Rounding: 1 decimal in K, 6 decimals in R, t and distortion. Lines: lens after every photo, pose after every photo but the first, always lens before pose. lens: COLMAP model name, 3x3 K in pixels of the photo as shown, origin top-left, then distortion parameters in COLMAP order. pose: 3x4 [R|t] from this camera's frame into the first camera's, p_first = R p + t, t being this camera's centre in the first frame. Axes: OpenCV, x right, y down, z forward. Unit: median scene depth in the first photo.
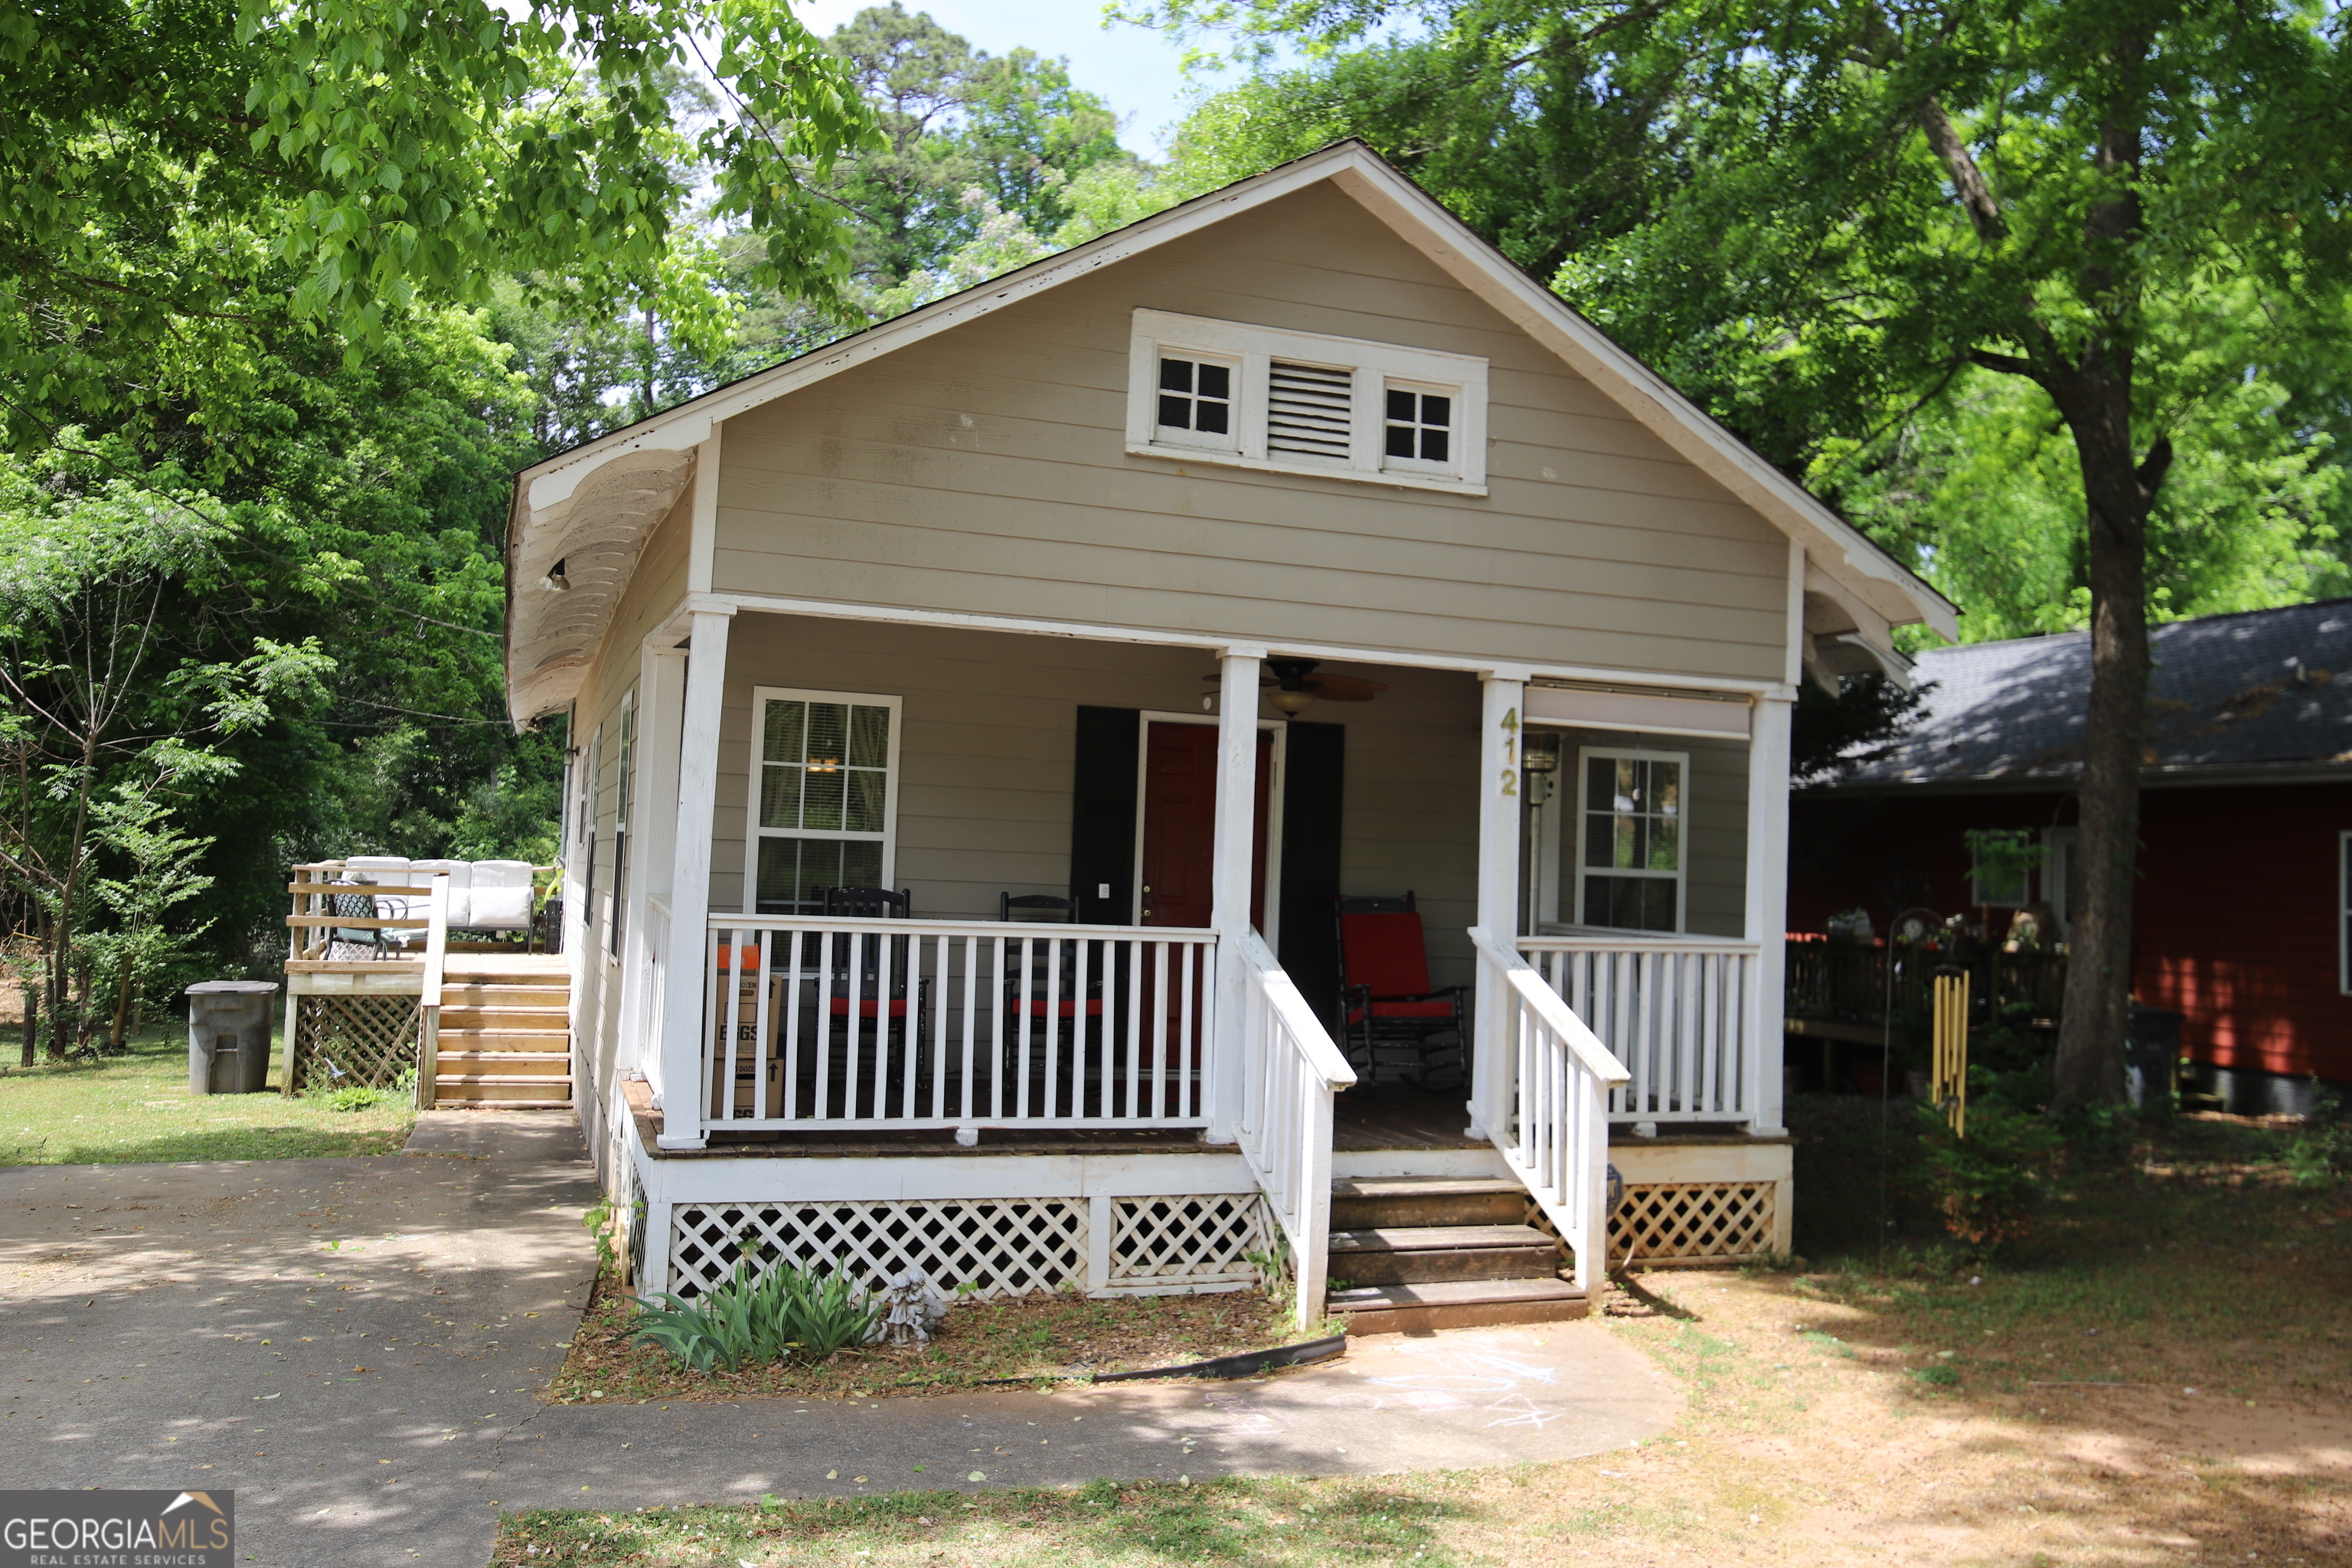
lens RADIAL K [[1947.1, 0, 1176.0], [0, 1947.1, 784.0], [0, 0, 1]] dist [-0.012733, 0.000745]
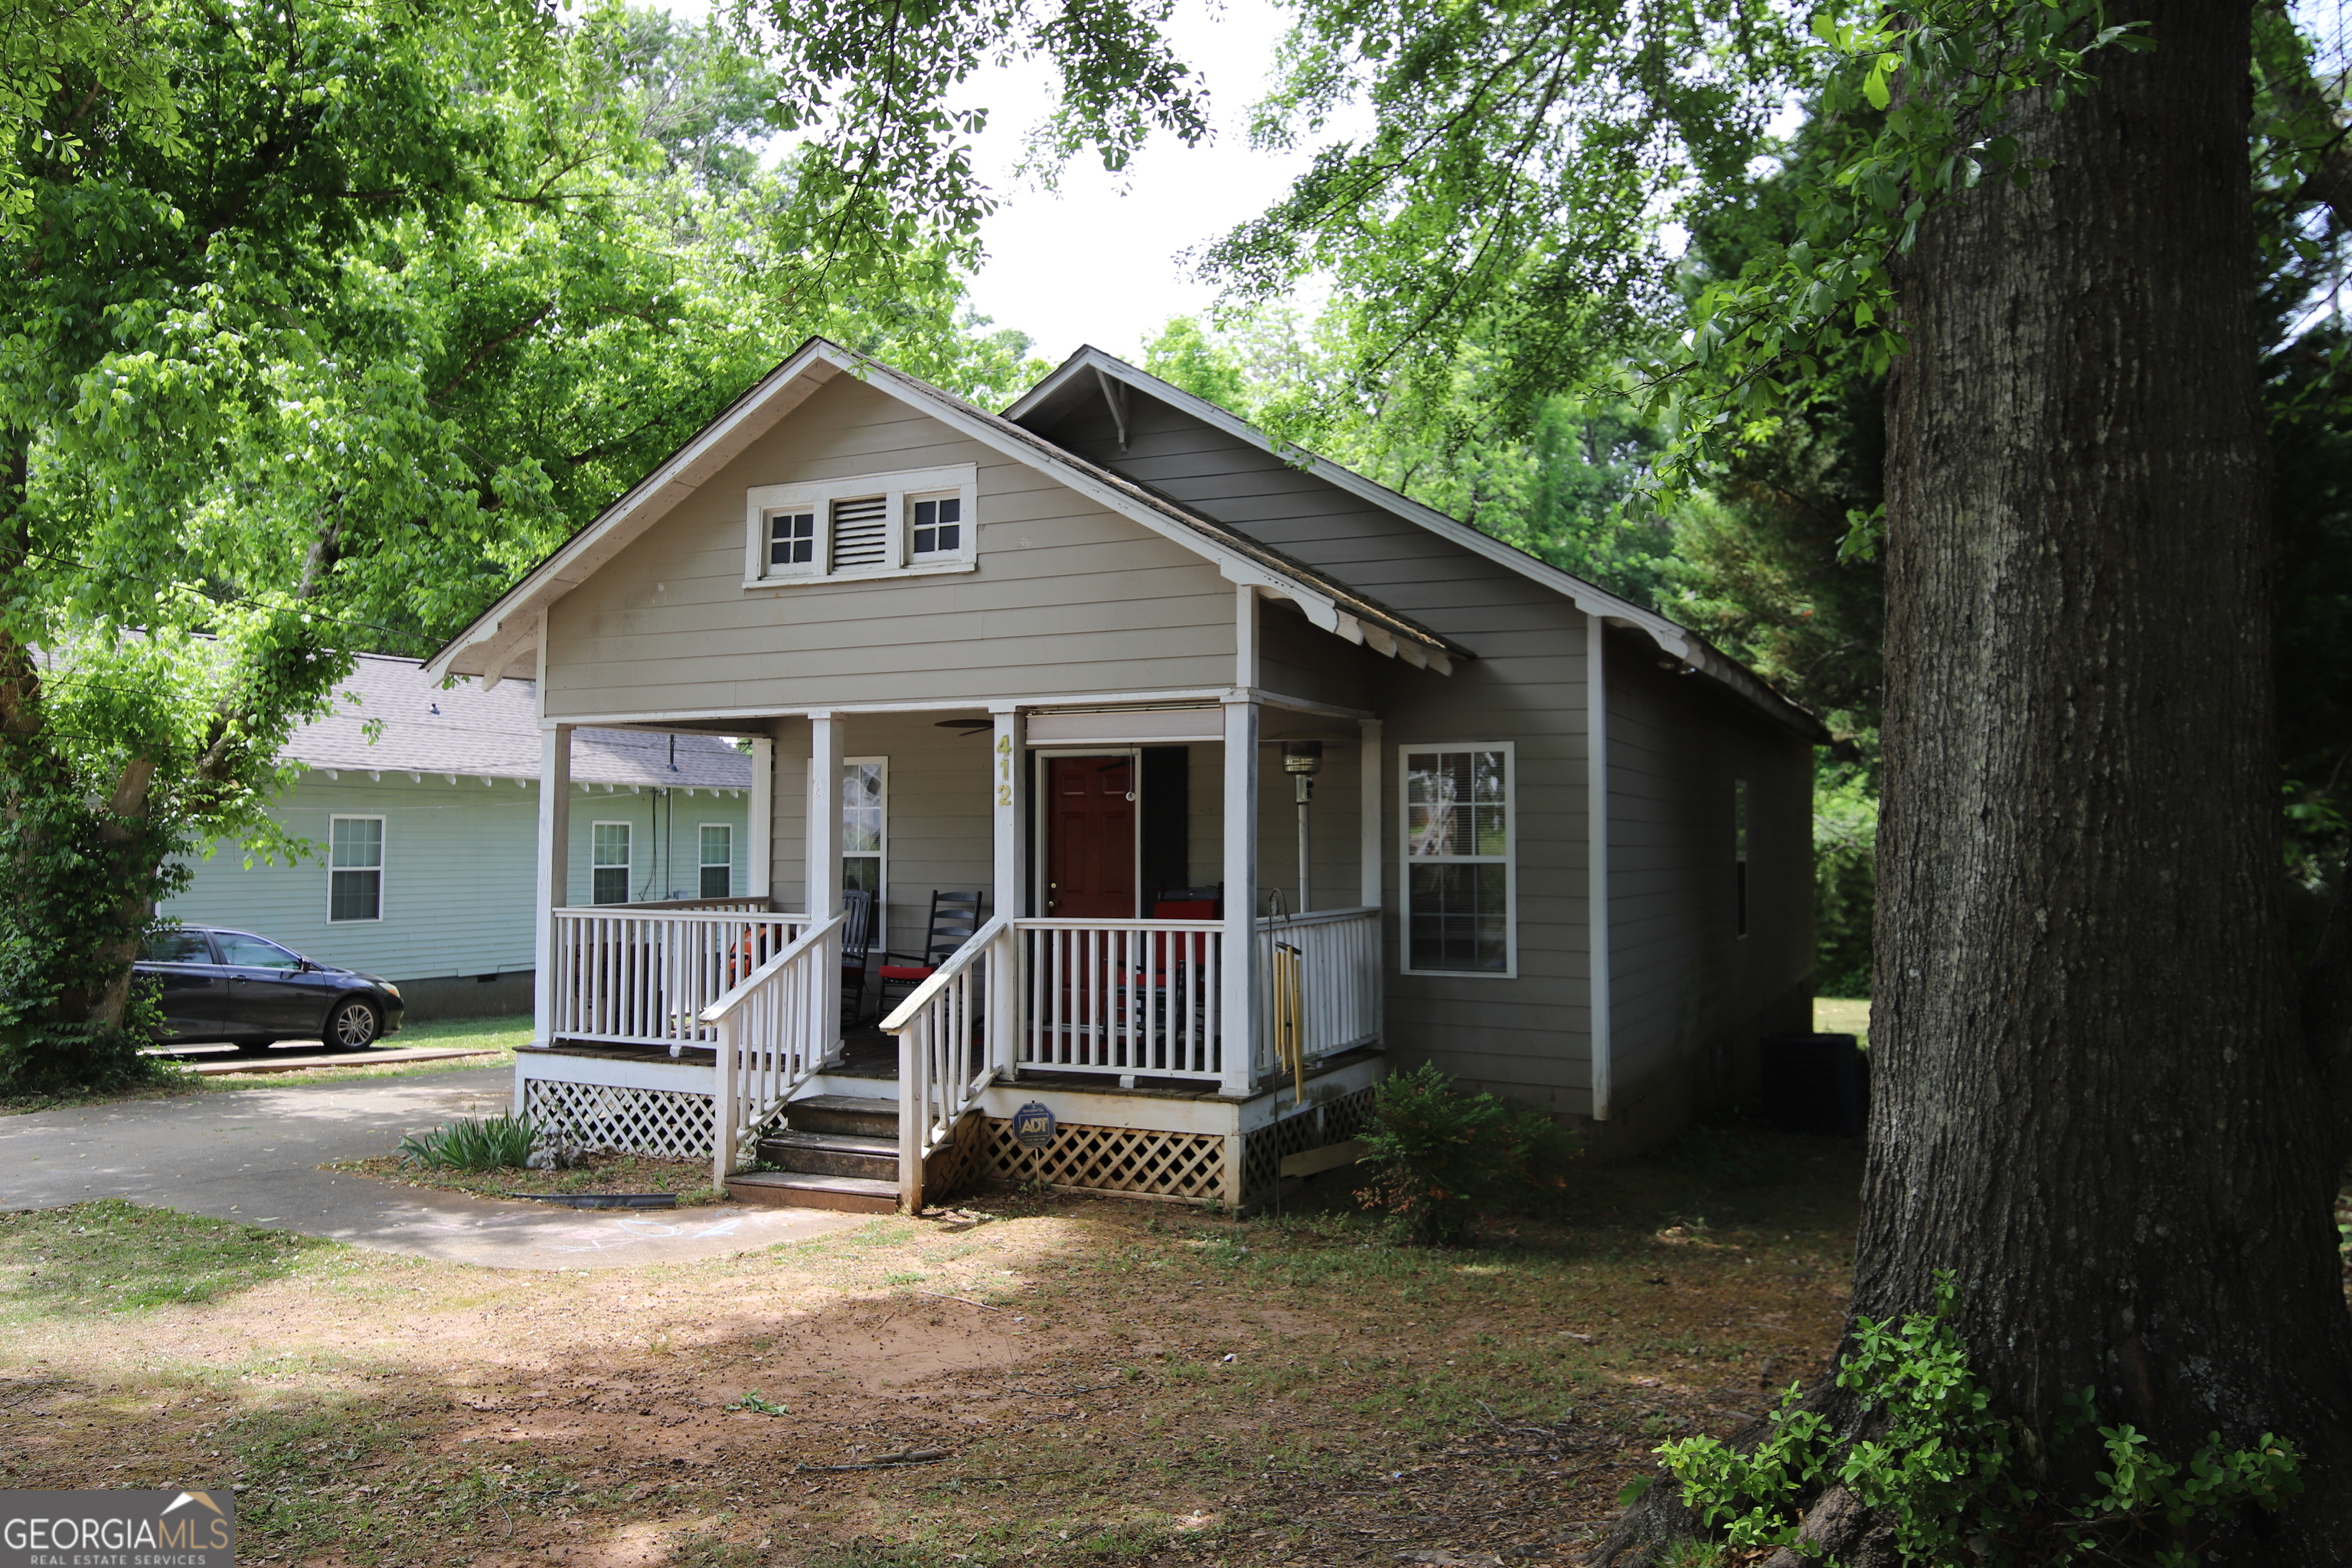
lens RADIAL K [[1581.2, 0, 1176.0], [0, 1581.2, 784.0], [0, 0, 1]] dist [-0.002023, -0.000534]
pose [[0.724860, -0.073644, -0.684948, 0.954991], [0.051584, 0.997281, -0.052636, 0.053236], [0.686962, 0.002821, 0.726688, 0.338141]]
